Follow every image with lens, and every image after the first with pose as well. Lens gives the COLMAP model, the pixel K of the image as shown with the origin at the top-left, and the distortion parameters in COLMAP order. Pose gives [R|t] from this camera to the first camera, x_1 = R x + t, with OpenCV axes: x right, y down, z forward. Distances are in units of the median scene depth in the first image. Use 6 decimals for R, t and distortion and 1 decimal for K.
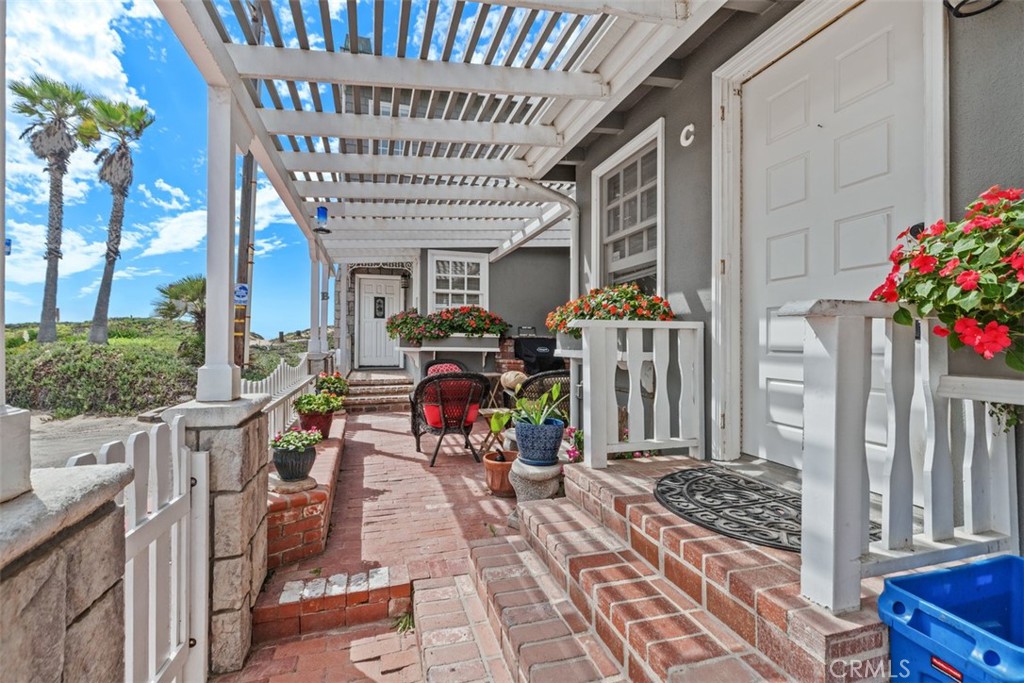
lens RADIAL K [[463.9, 0, 518.4], [0, 463.9, 338.9], [0, 0, 1]] dist [0.002466, 0.000942]
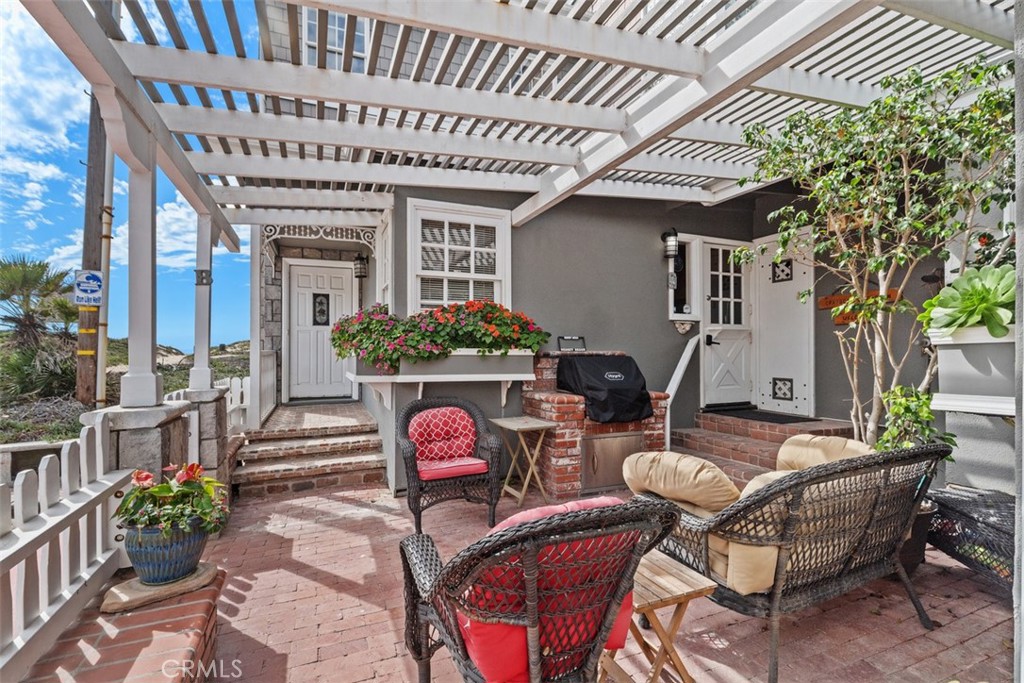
lens RADIAL K [[463.9, 0, 502.5], [0, 463.9, 342.6], [0, 0, 1]] dist [0.002466, 0.000942]
pose [[0.997213, -0.009963, 0.073942, -0.119390], [0.011004, 0.999846, -0.013685, -0.010955], [-0.073795, 0.014461, 0.997169, 0.425044]]
